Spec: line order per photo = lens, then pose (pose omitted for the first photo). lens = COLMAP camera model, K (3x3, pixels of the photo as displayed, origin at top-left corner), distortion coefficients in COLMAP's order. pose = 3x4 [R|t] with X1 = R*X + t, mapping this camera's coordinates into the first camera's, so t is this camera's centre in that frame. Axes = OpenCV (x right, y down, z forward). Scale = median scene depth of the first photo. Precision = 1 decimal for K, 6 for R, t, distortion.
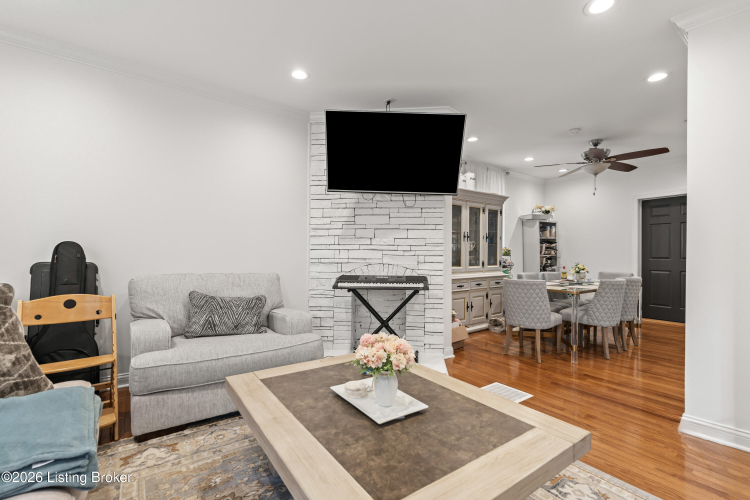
lens RADIAL K [[334.6, 0, 379.6], [0, 334.6, 252.8], [0, 0, 1]] dist [-0.001636, 0.000191]
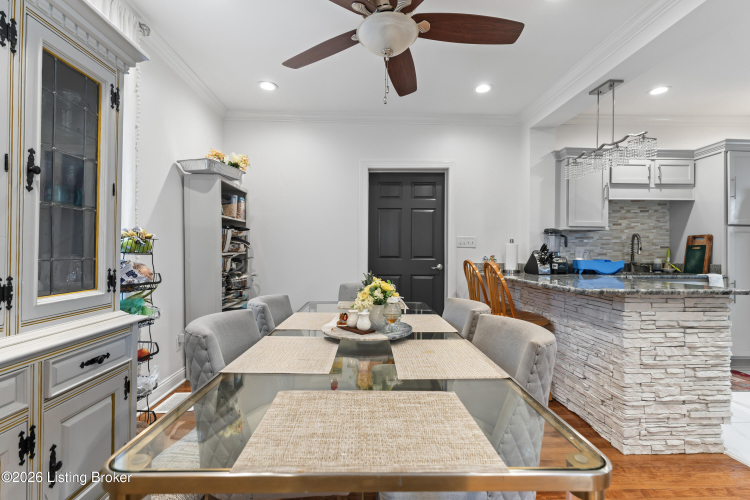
lens RADIAL K [[334.6, 0, 379.6], [0, 334.6, 252.8], [0, 0, 1]] dist [-0.001636, 0.000191]
pose [[0.557845, 0.002856, 0.829941, 0.253543], [-0.004143, 0.999991, -0.000657, 0.007822], [-0.829935, -0.003072, 0.557851, 0.657974]]
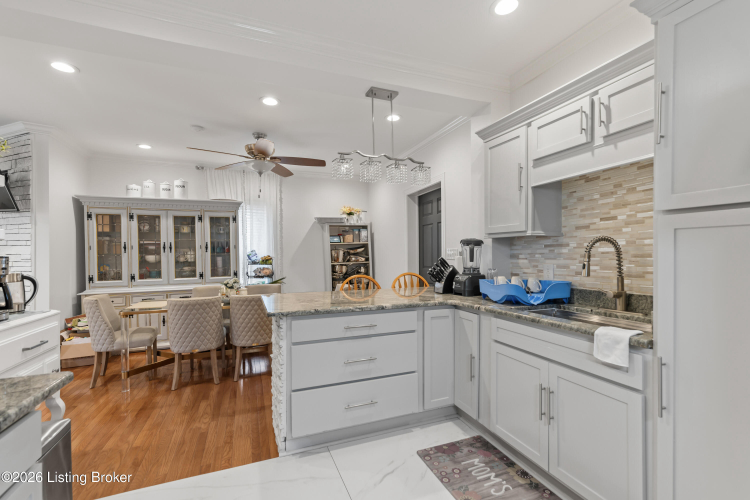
lens RADIAL K [[334.6, 0, 379.6], [0, 334.6, 252.8], [0, 0, 1]] dist [-0.001636, 0.000191]
pose [[0.969386, -0.015901, -0.245025, 0.974827], [0.016345, 0.999866, -0.000220, -0.020825], [0.244995, -0.003792, 0.969517, 0.196805]]
